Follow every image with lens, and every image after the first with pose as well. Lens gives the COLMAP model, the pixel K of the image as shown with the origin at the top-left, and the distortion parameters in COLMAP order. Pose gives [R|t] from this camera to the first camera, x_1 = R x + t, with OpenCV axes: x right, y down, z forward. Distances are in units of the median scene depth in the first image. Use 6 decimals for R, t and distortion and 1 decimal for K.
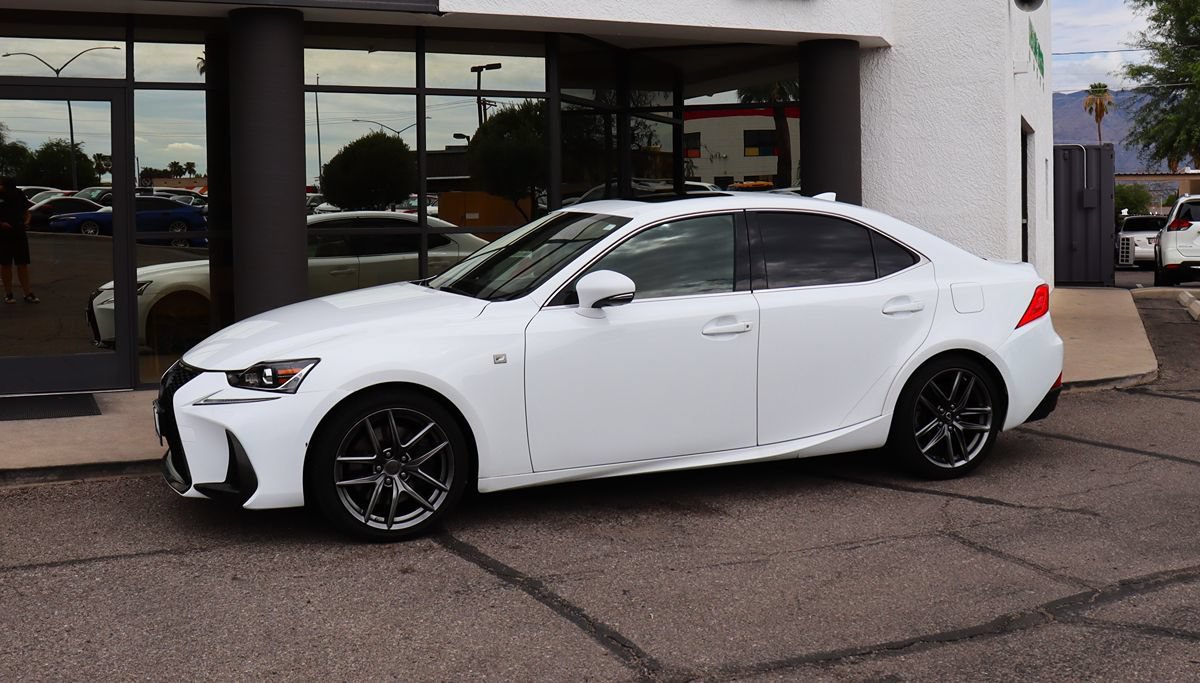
lens RADIAL K [[1319.1, 0, 605.1], [0, 1319.1, 239.9], [0, 0, 1]] dist [-0.108998, 0.000000]
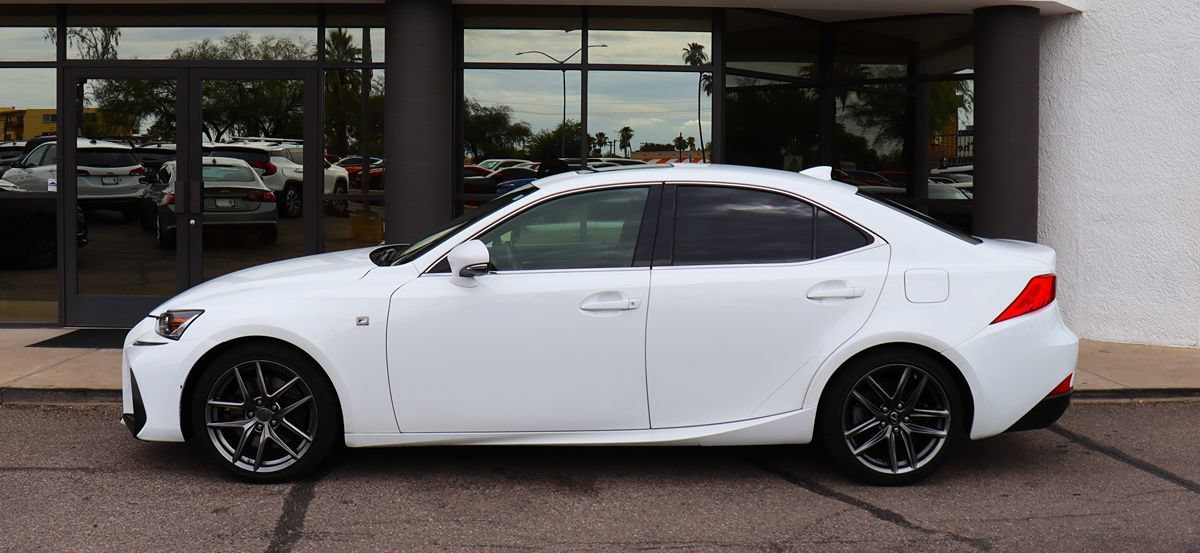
lens RADIAL K [[1210.1, 0, 582.8], [0, 1210.1, 214.2], [0, 0, 1]] dist [-0.116855, 0.000000]
pose [[0.923529, 0.026532, -0.382609, 0.377329], [-0.024991, 0.999647, 0.008997, -0.005710], [0.382712, 0.001253, 0.923867, 0.161010]]
